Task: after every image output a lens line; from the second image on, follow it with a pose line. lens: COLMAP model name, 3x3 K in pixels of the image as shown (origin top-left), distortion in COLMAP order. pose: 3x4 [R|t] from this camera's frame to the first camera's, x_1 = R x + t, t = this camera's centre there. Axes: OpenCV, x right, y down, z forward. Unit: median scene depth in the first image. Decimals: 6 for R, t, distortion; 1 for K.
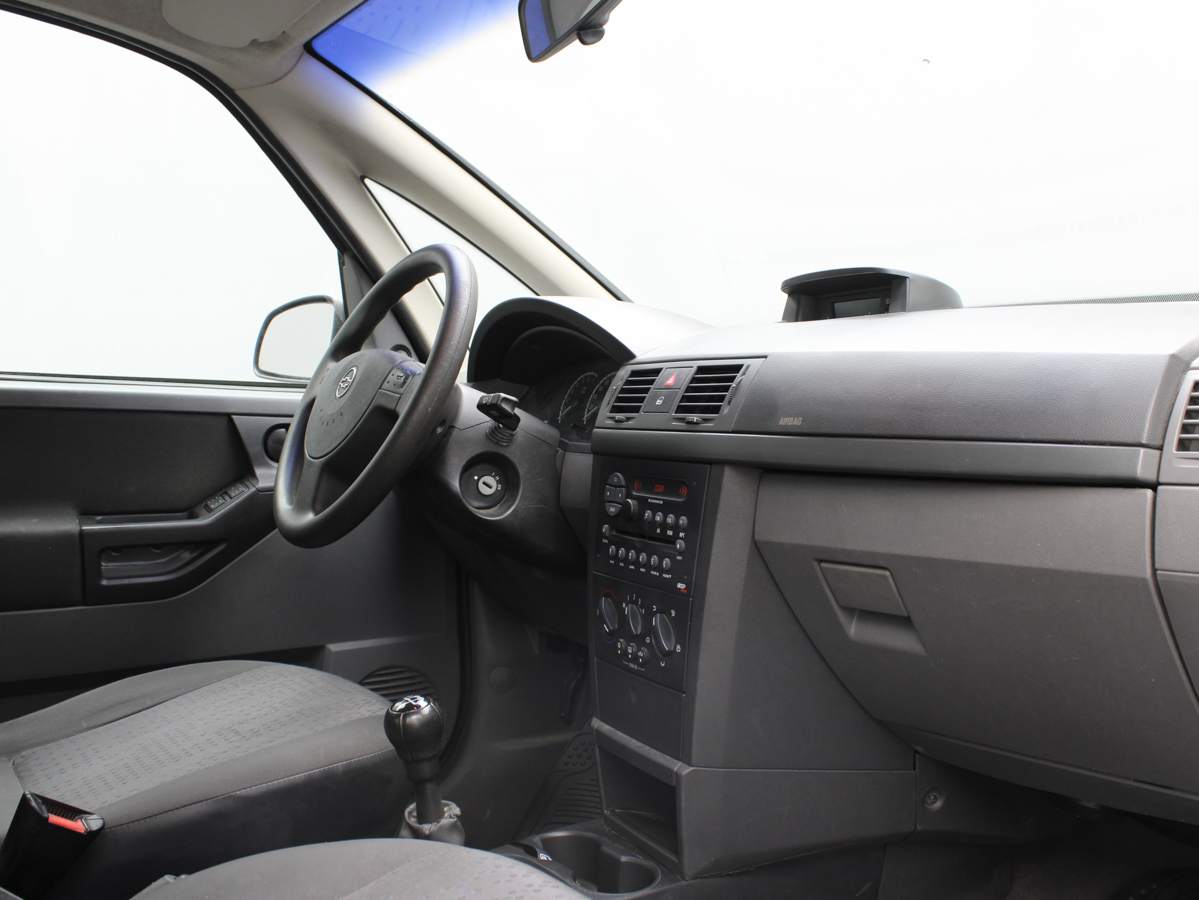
lens RADIAL K [[1212.0, 0, 603.6], [0, 1212.0, 448.8], [0, 0, 1]] dist [-0.123442, 0.000000]
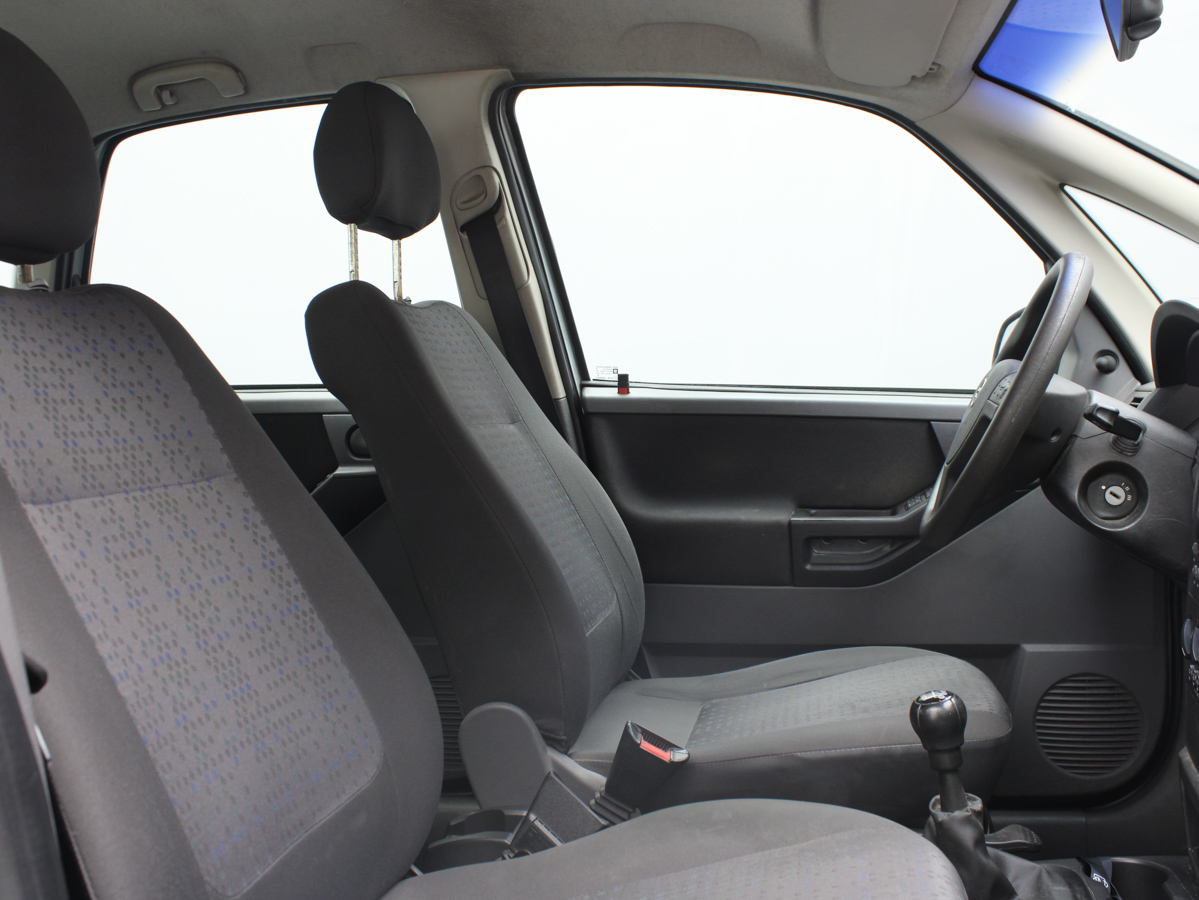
lens RADIAL K [[1212.0, 0, 598.0], [0, 1212.0, 444.6], [0, 0, 1]] dist [-0.123442, 0.000000]
pose [[0.701001, 0.013060, -0.713040, 0.304088], [-0.013310, 0.999898, 0.005229, -0.010794], [0.713036, 0.005825, 0.701103, 0.034550]]
